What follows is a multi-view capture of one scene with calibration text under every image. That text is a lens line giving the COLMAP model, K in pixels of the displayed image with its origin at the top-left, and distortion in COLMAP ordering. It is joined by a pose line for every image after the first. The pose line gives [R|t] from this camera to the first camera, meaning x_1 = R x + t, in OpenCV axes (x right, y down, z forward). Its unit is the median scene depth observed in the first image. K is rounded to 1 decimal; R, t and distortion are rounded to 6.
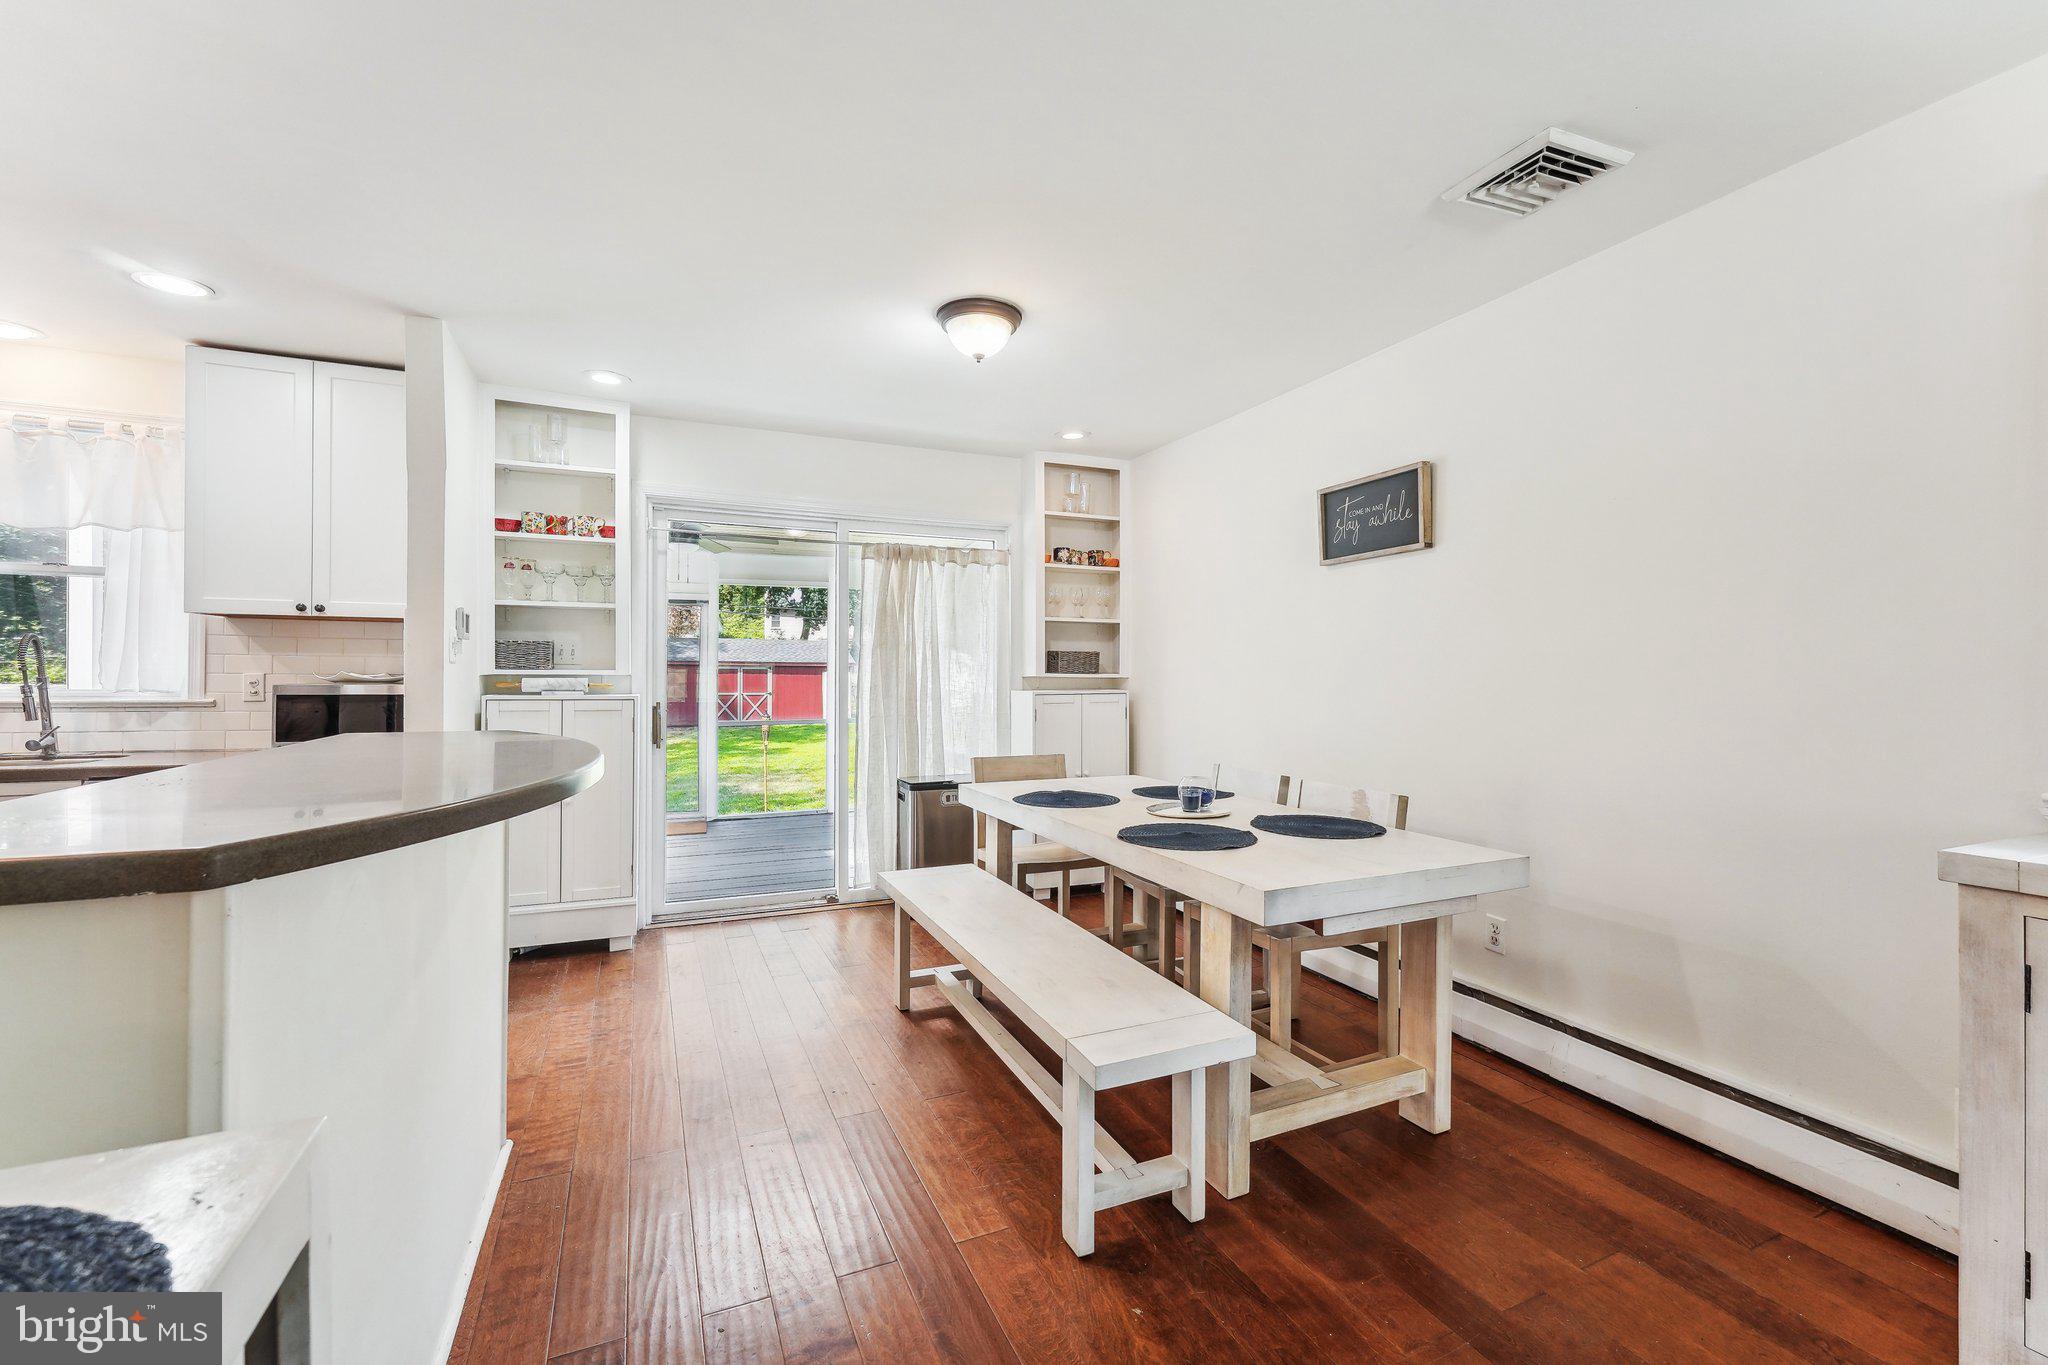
lens RADIAL K [[849.8, 0, 1021.9], [0, 849.8, 675.6], [0, 0, 1]] dist [-0.002887, 0.000245]
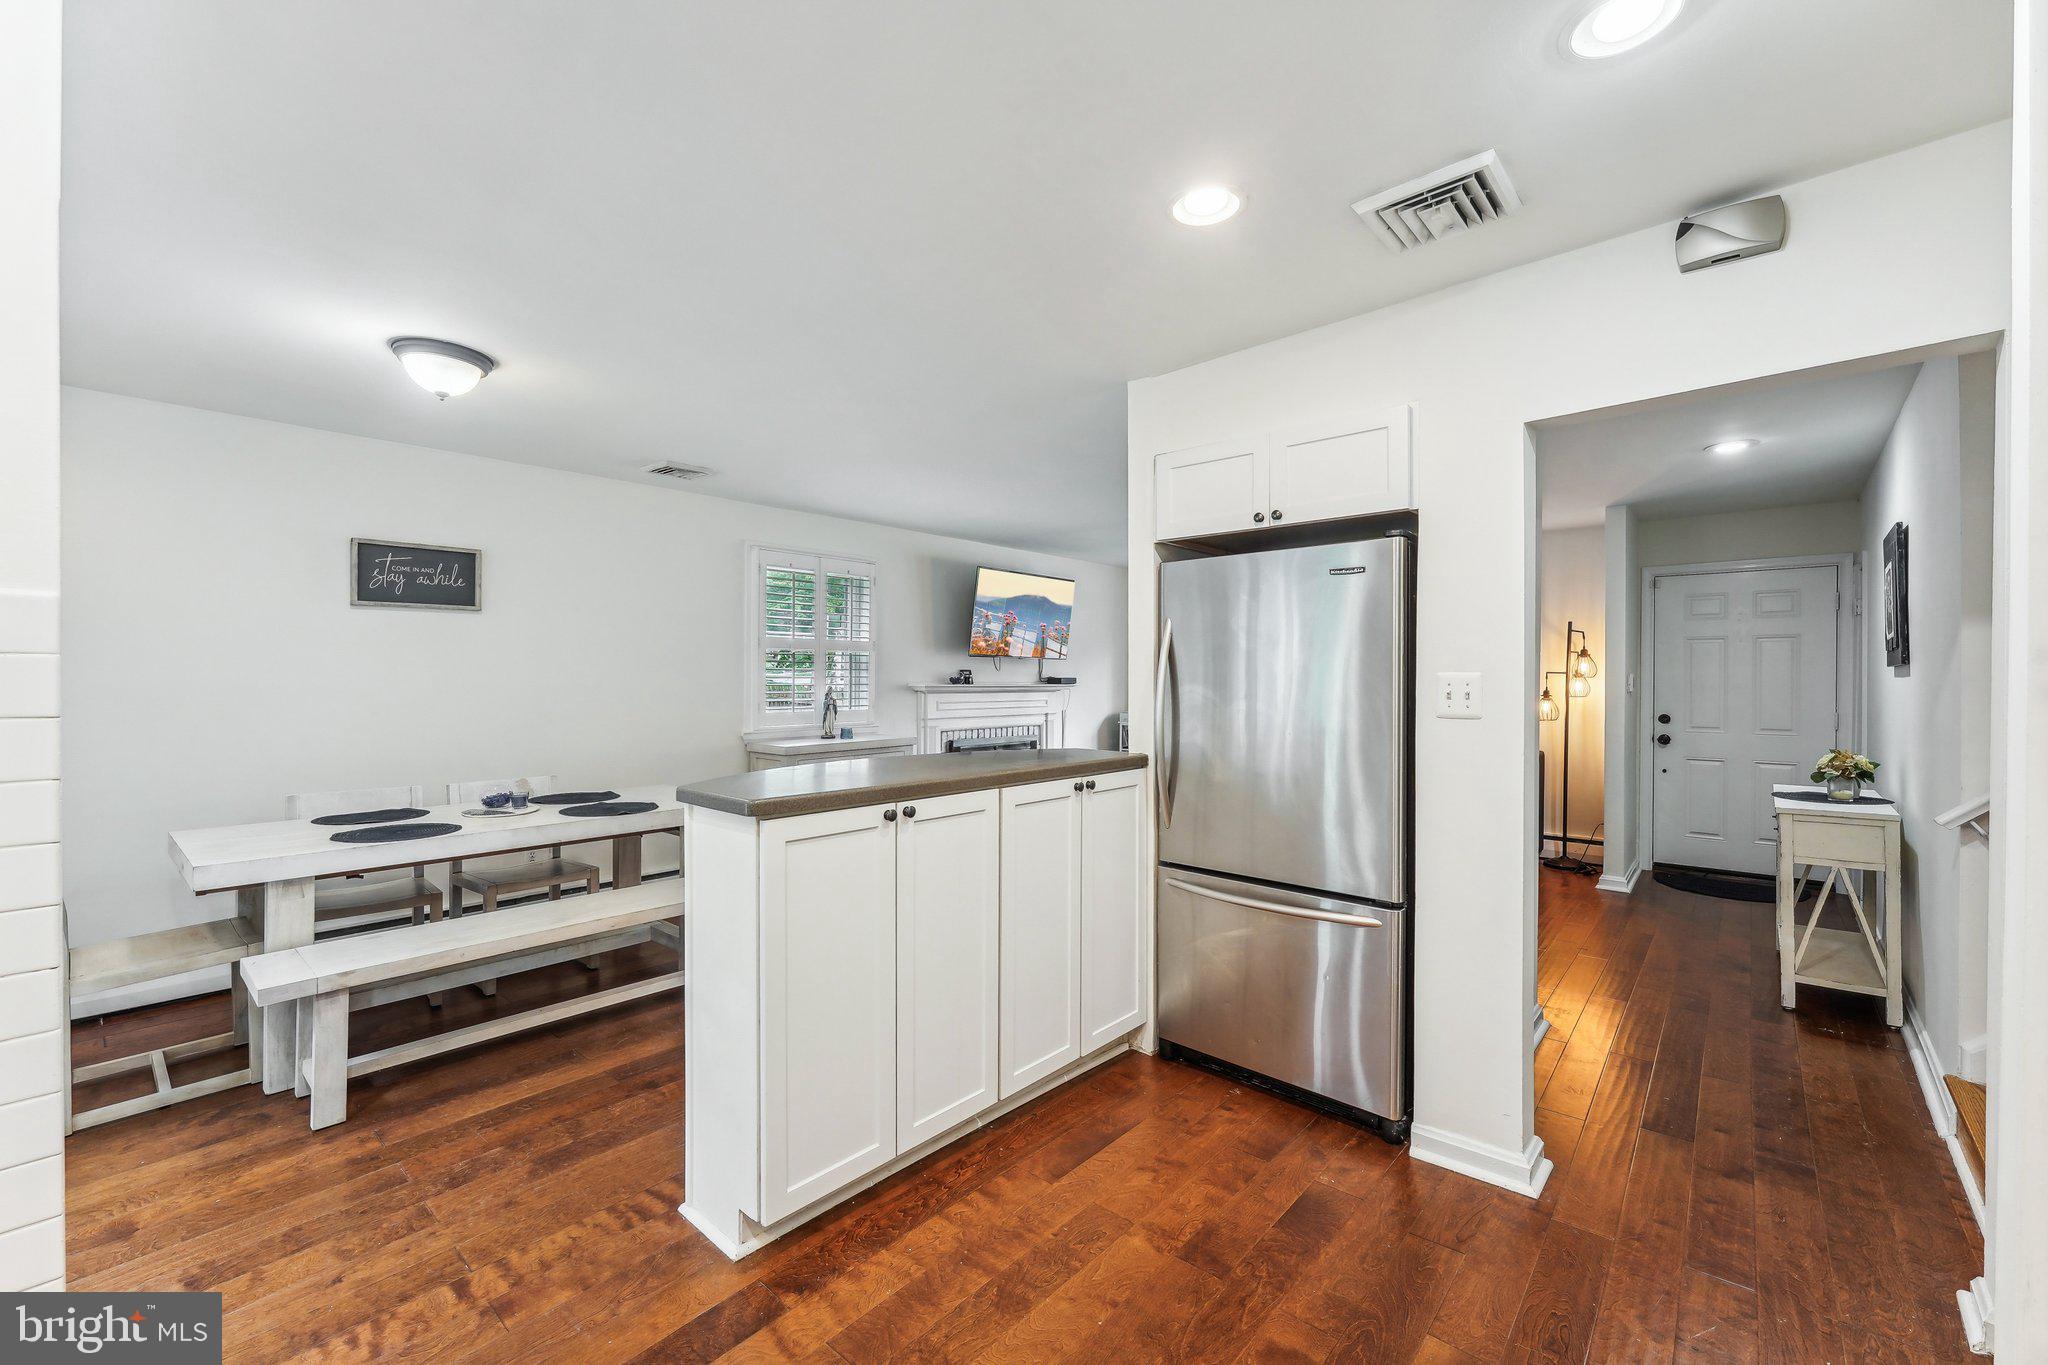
lens RADIAL K [[834.5, 0, 1023.9], [0, 834.5, 679.8], [0, 0, 1]] dist [0.003493, 0.000226]
pose [[-0.421809, -0.007714, 0.906652, -0.975386], [-0.003149, 0.999970, 0.007043, -0.038608], [-0.906679, 0.000116, -0.421820, 0.627677]]
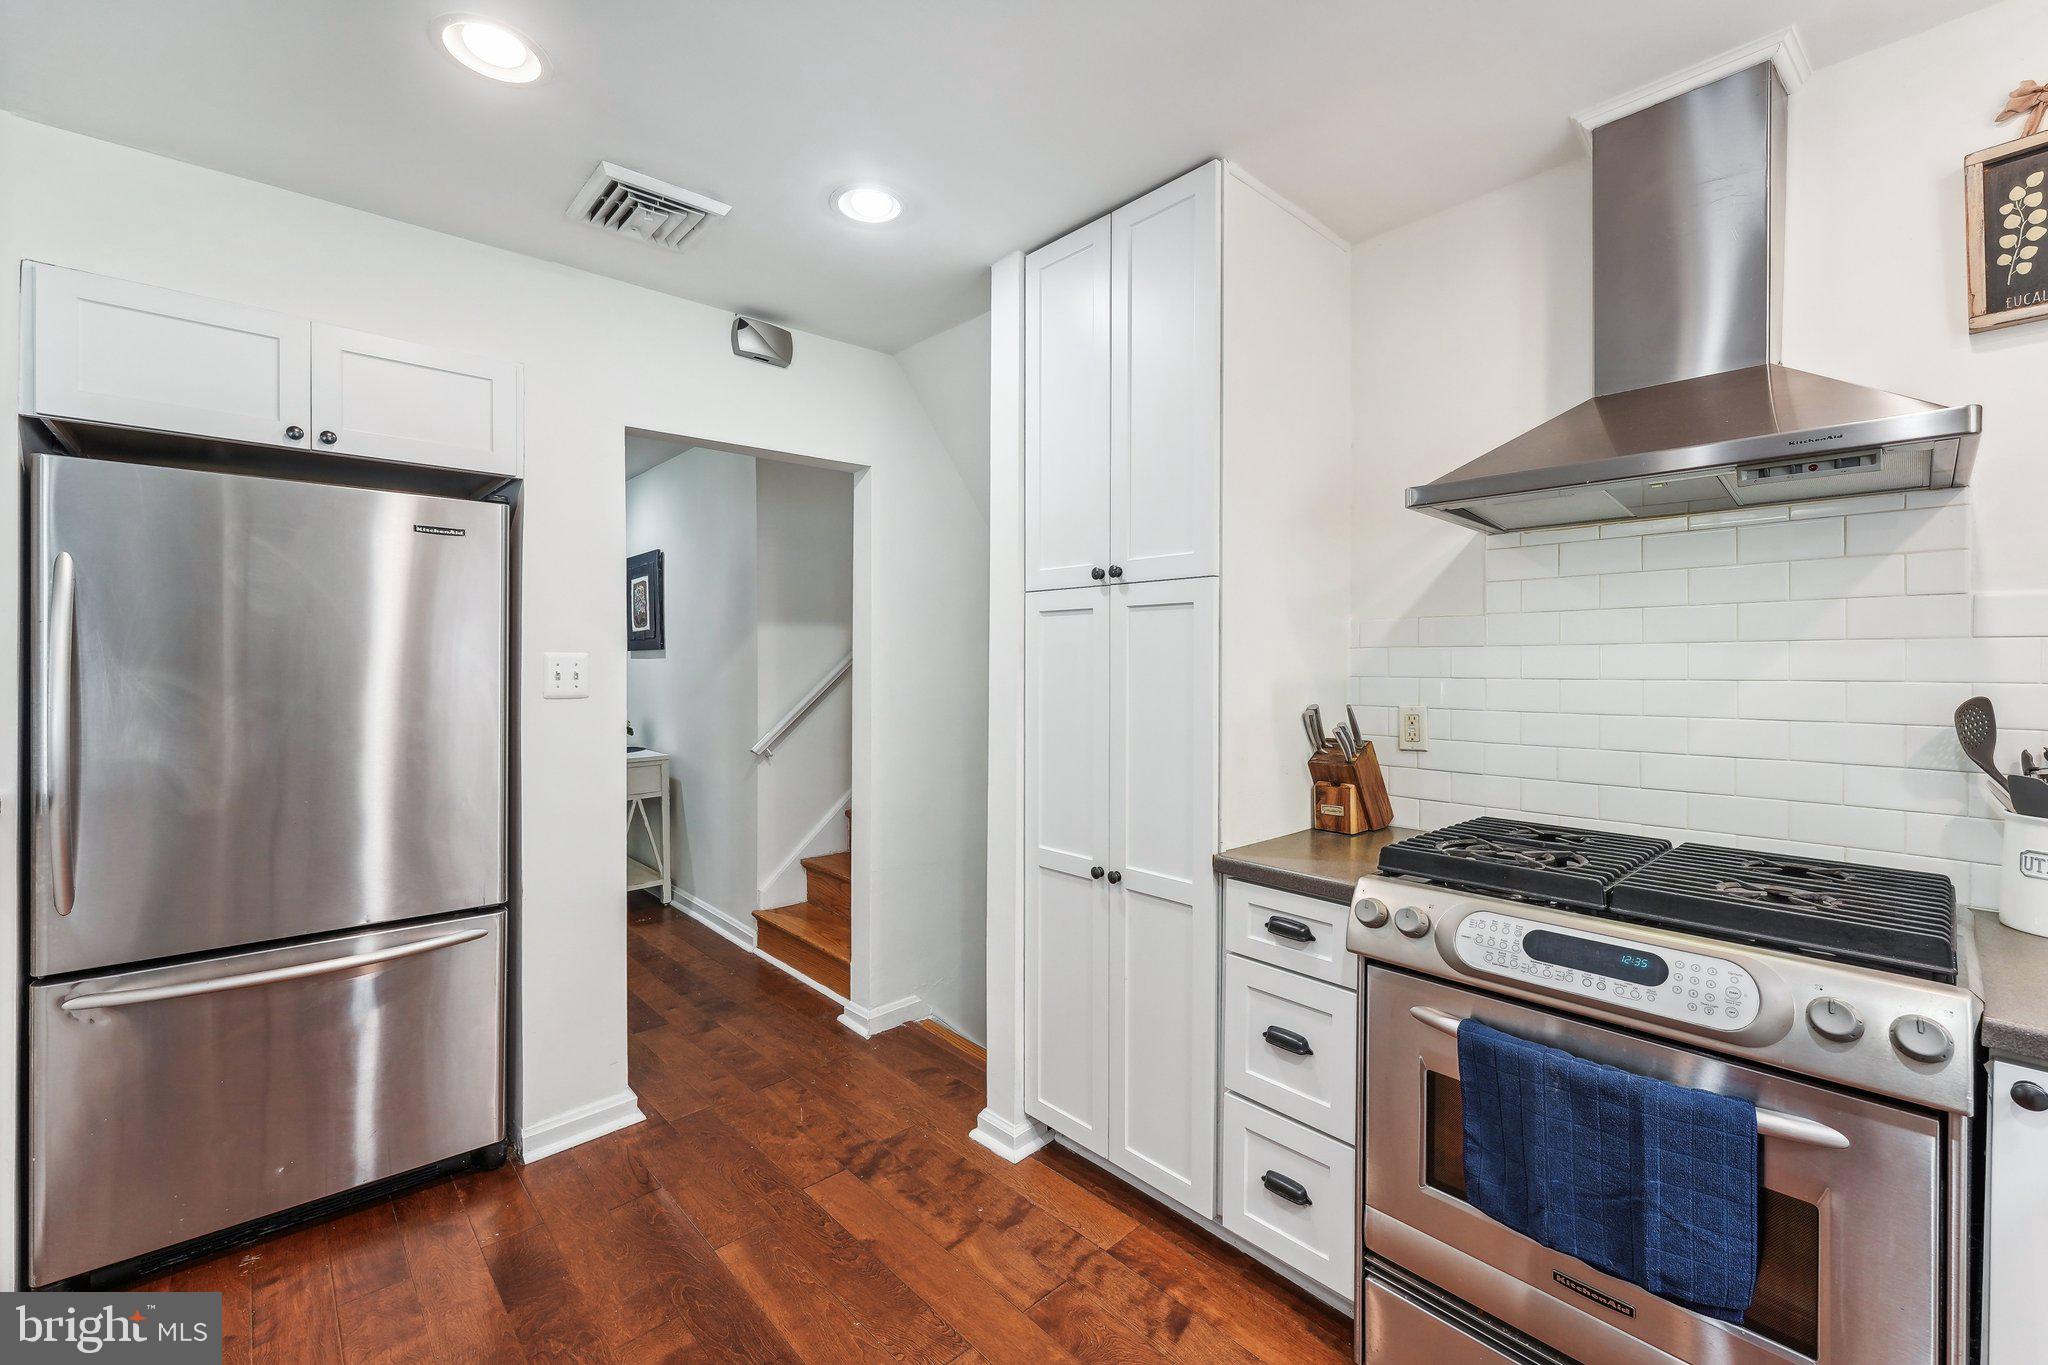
lens RADIAL K [[831.8, 0, 1007.3], [0, 831.8, 665.1], [0, 0, 1]] dist [-0.001291, -0.000061]
pose [[-0.949171, -0.007672, -0.314667, -0.656568], [-0.008550, 0.999962, 0.001410, -0.035060], [0.314644, 0.004029, -0.949201, 0.769673]]
